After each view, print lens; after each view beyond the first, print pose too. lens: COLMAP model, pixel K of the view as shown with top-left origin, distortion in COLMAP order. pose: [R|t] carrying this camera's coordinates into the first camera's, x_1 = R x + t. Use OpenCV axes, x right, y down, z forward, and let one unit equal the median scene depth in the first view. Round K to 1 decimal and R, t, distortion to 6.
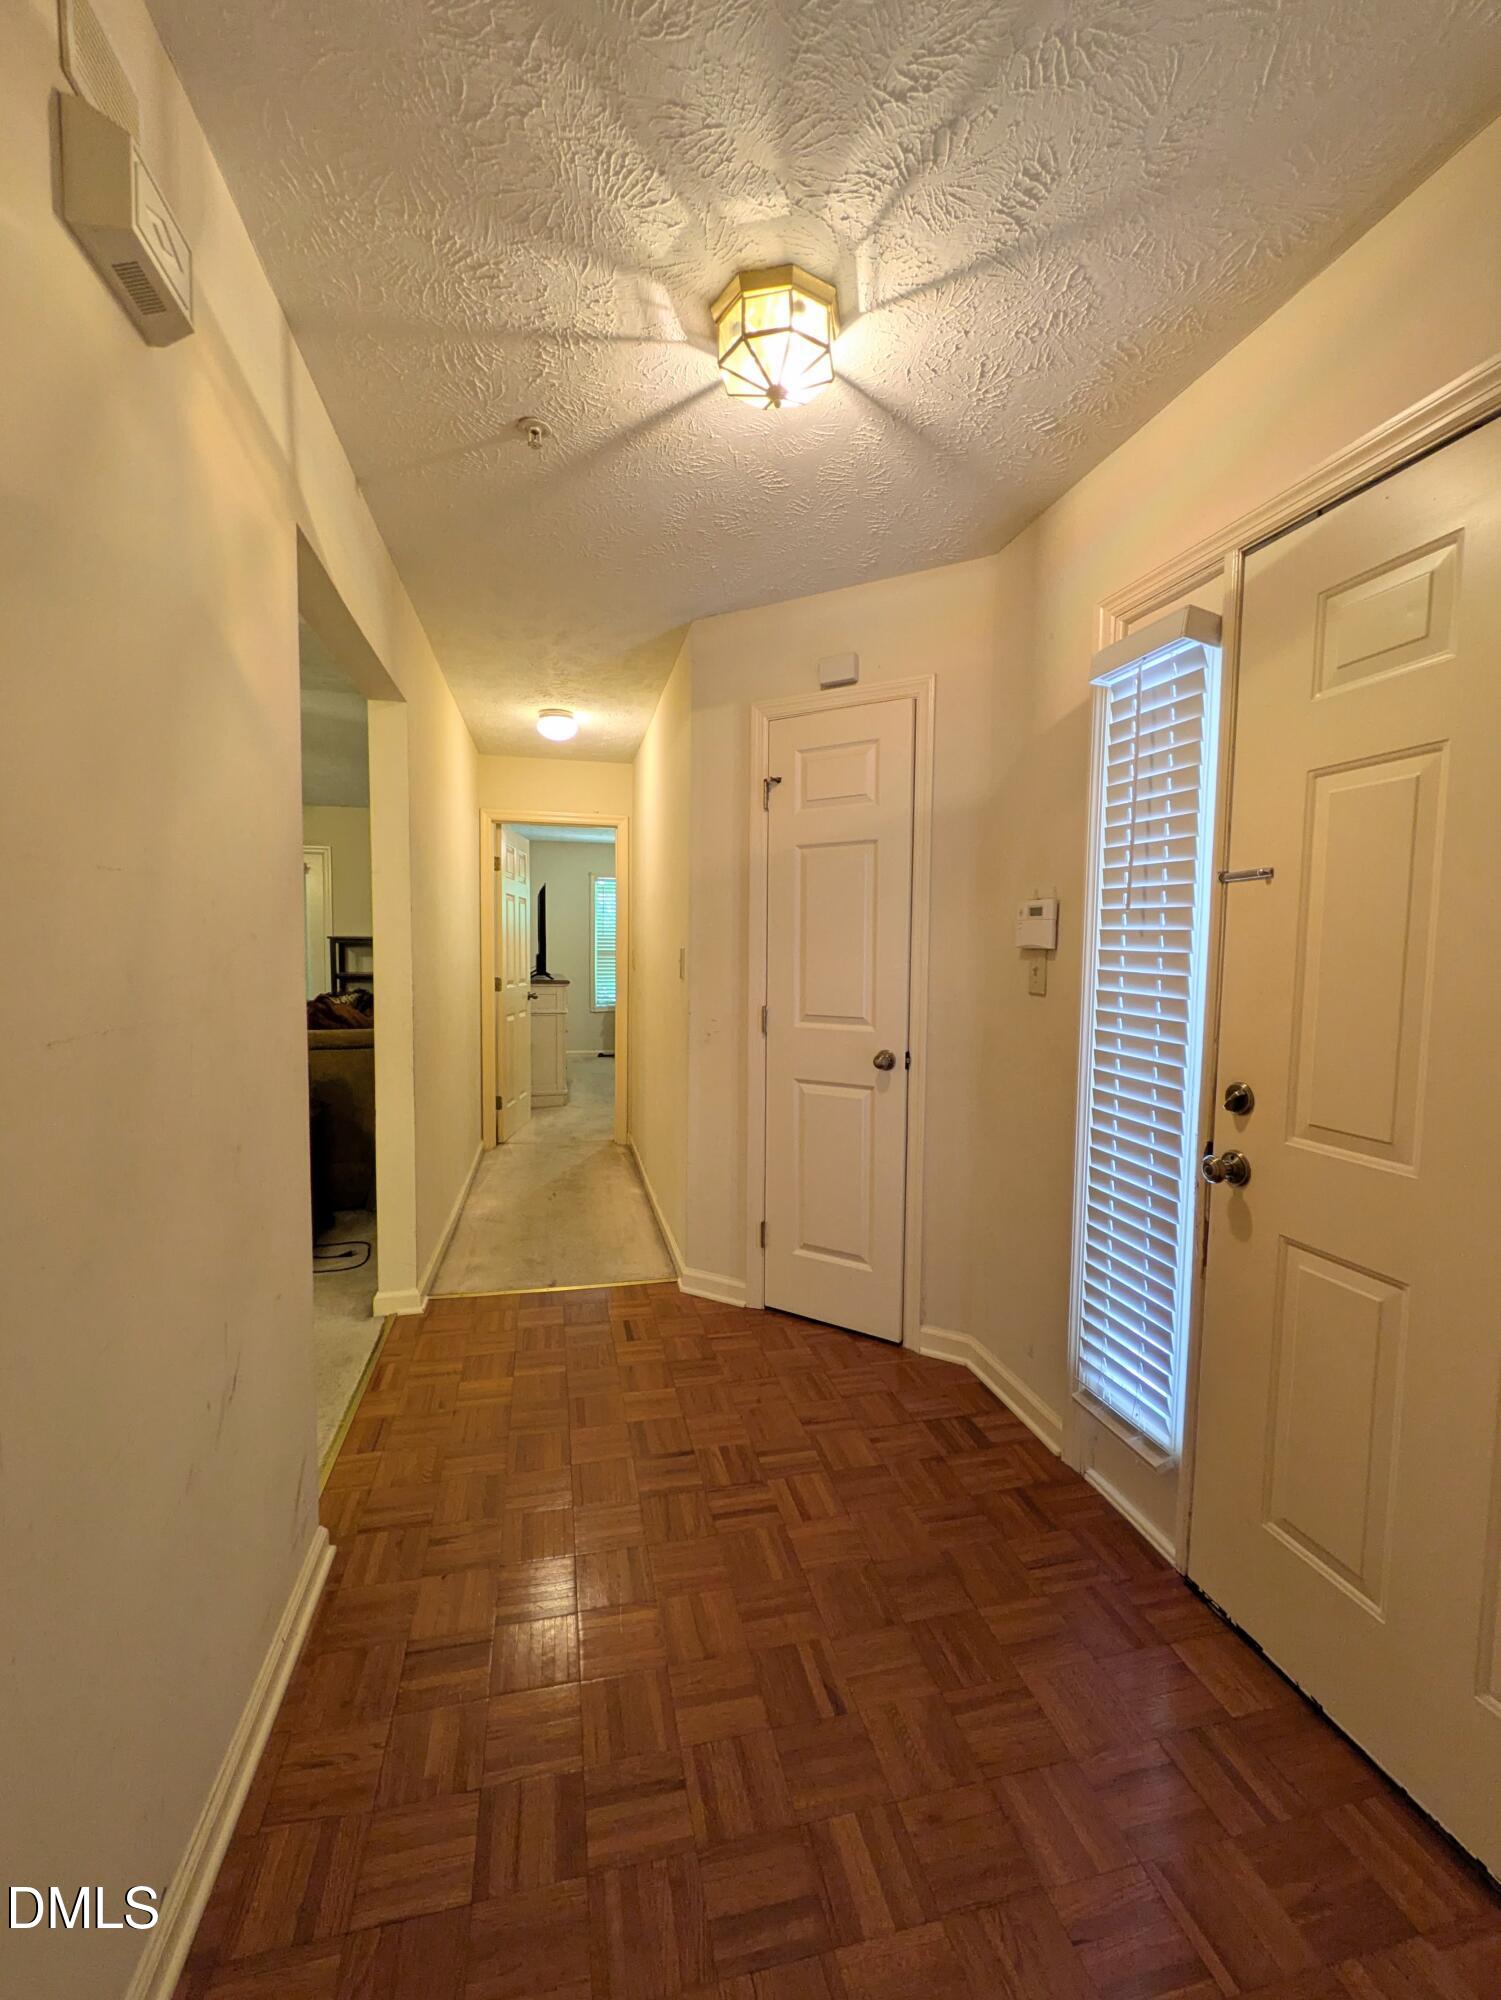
lens RADIAL K [[837.0, 0, 753.6], [0, 837.0, 1010.2], [0, 0, 1]] dist [-0.000890, -0.000071]
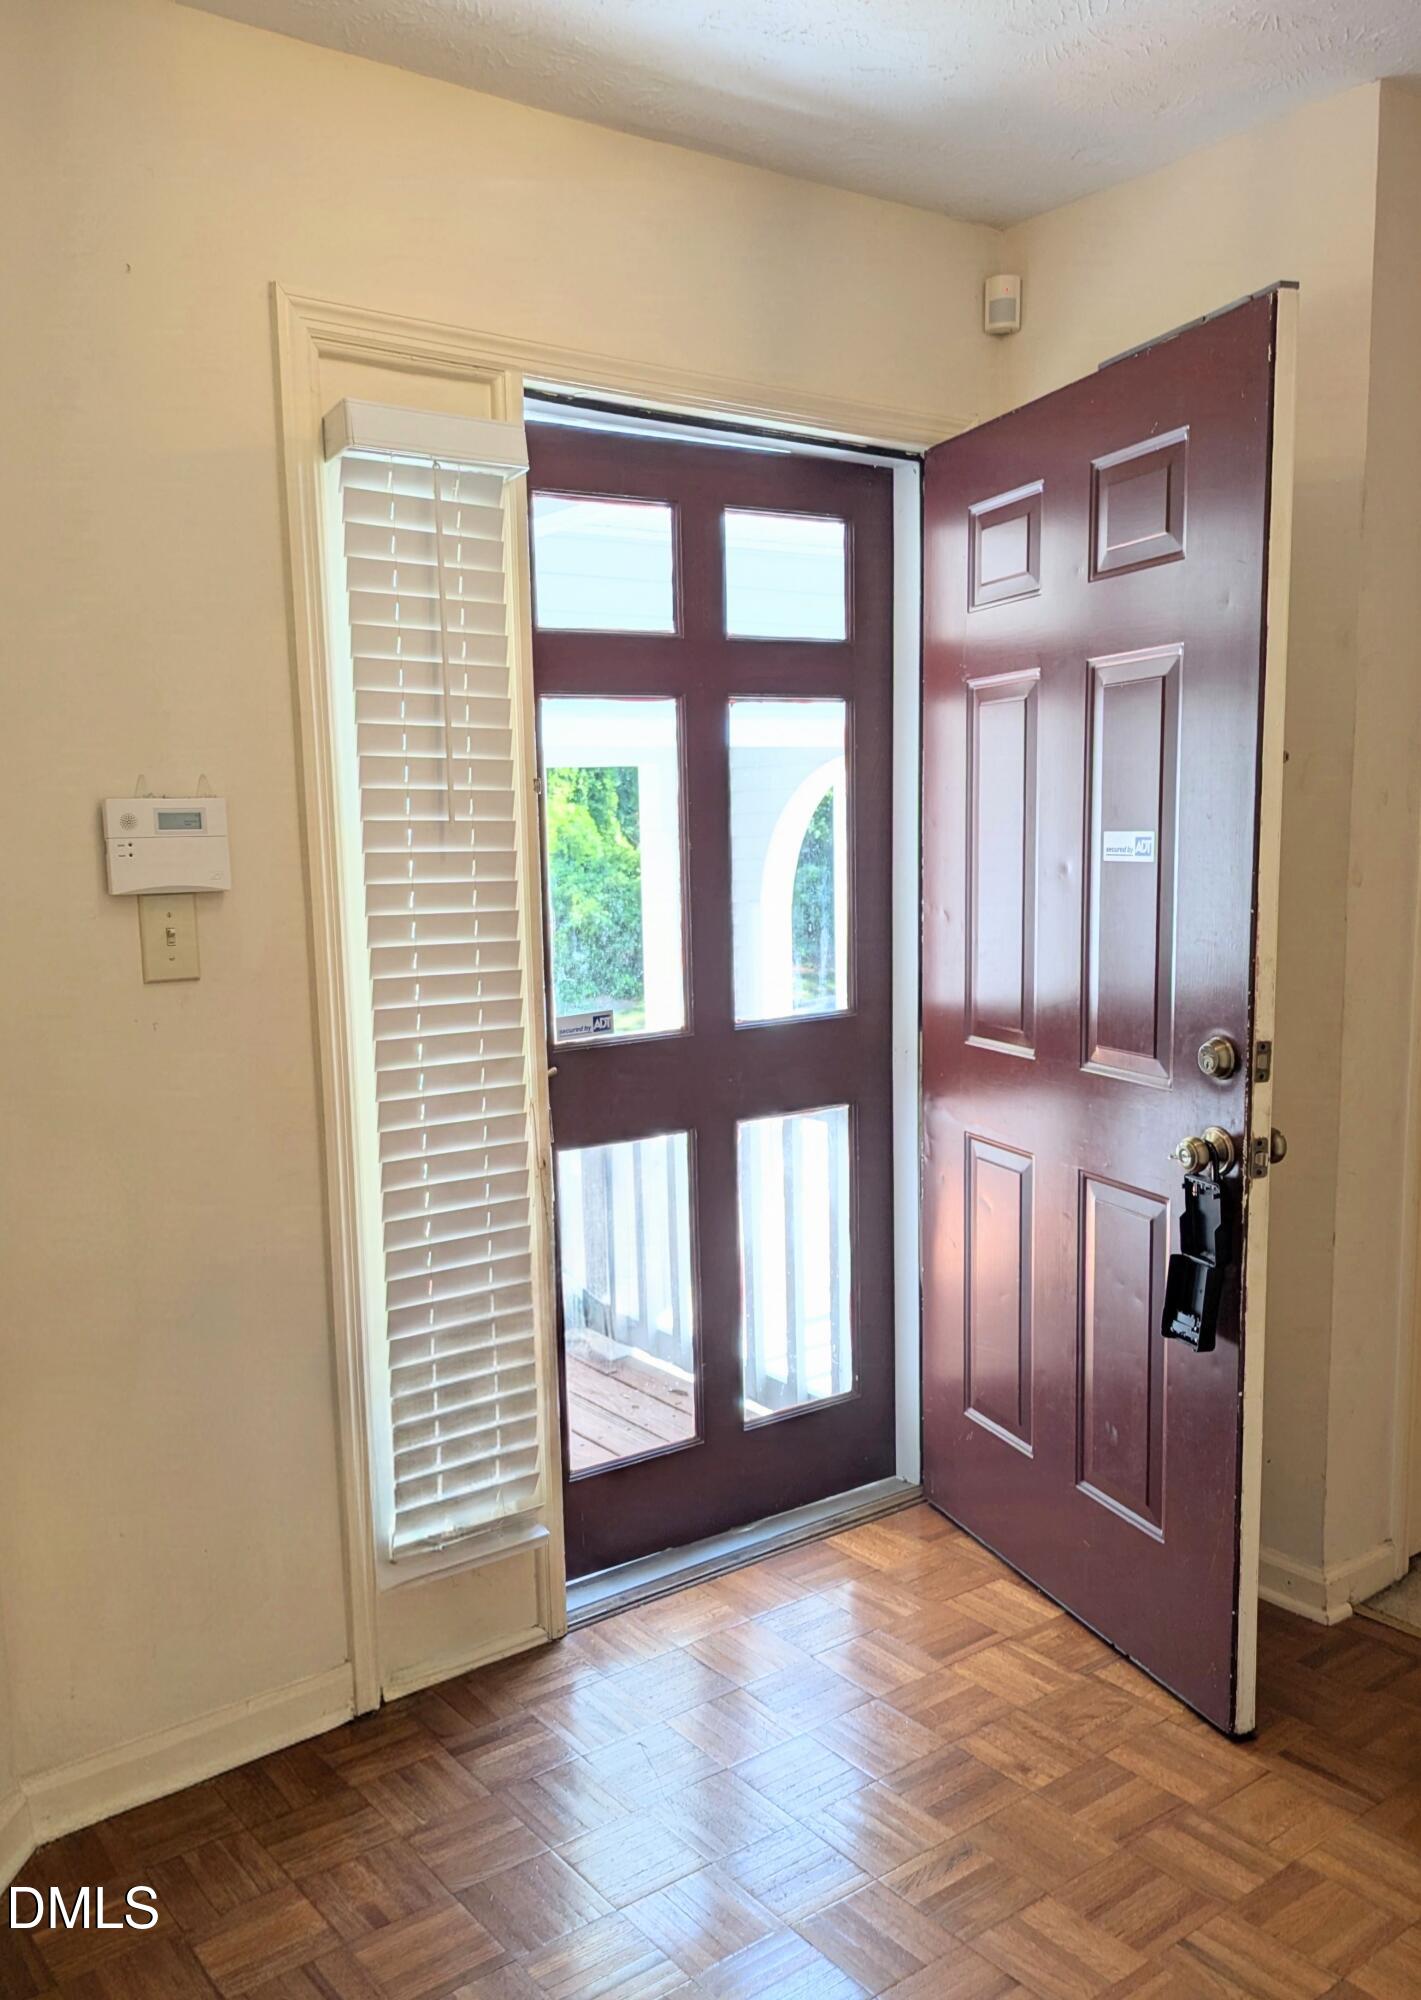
lens RADIAL K [[1572.5, 0, 633.8], [0, 1572.5, 1070.6], [0, 0, 1]] dist [0.032917, -0.005513]
pose [[-0.372905, -0.141347, 0.917040, -0.981486], [0.094082, 0.977475, 0.188919, -0.179792], [-0.923087, 0.156726, -0.351208, 1.596156]]
